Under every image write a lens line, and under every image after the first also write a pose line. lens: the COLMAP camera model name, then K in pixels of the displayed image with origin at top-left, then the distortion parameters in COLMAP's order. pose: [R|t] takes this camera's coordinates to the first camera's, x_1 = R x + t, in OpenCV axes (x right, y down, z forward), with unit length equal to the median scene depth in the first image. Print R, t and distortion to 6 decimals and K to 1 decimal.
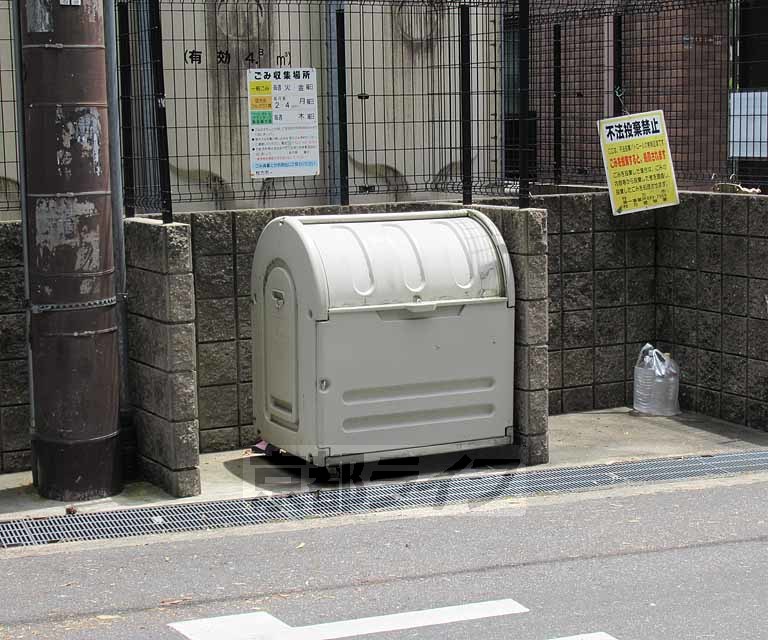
lens RADIAL K [[1667.3, 0, 384.0], [0, 1667.3, 320.0], [0, 0, 1]] dist [0.033981, 0.001697]
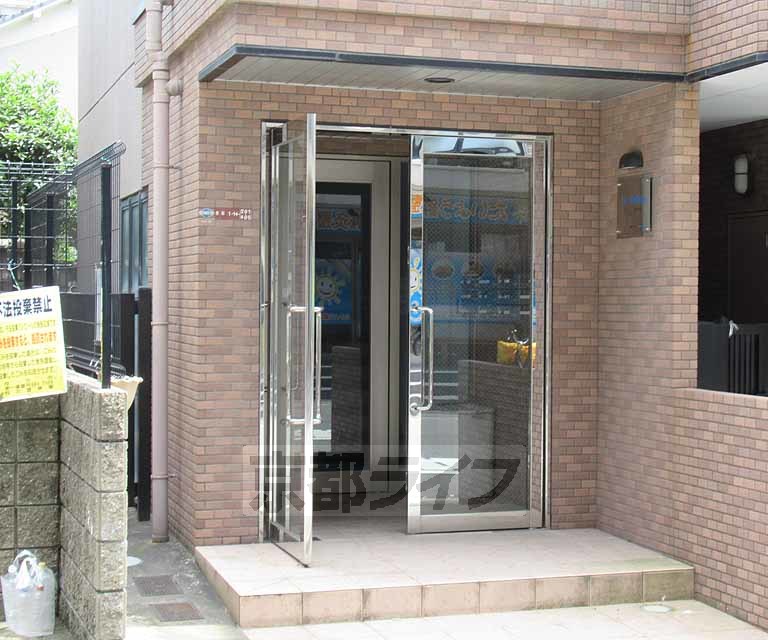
lens RADIAL K [[1482.5, 0, 384.0], [0, 1482.5, 320.0], [0, 0, 1]] dist [0.006376, 0.133061]
pose [[0.988607, 0.027301, -0.148024, 0.482686], [-0.042751, 0.993843, -0.102220, -0.036532], [0.144322, 0.107383, 0.983687, 0.263221]]
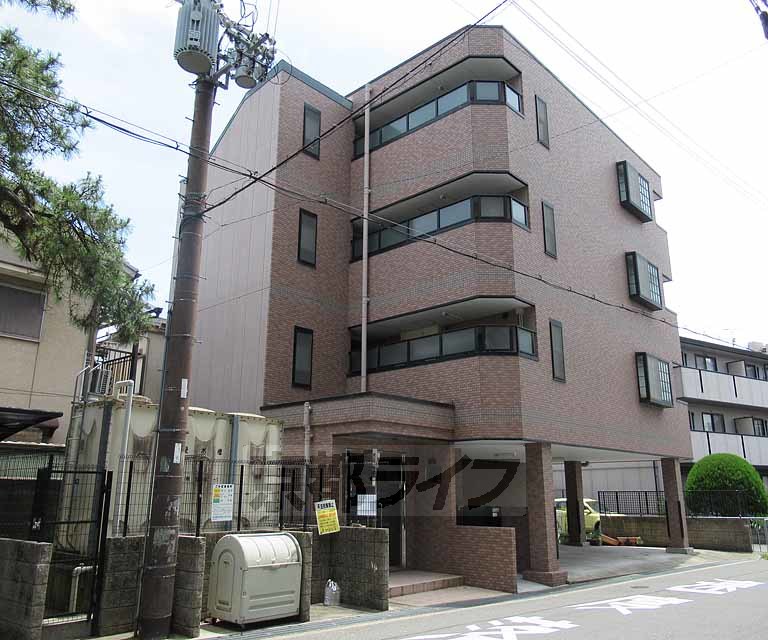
lens RADIAL K [[645.4, 0, 384.0], [0, 645.4, 320.0], [0, 0, 1]] dist [-0.007573, -0.000693]
pose [[0.933789, 0.110775, 0.340246, -0.209075], [0.026601, 0.926752, -0.374731, 0.019618], [-0.356835, 0.358970, 0.862444, -0.215878]]
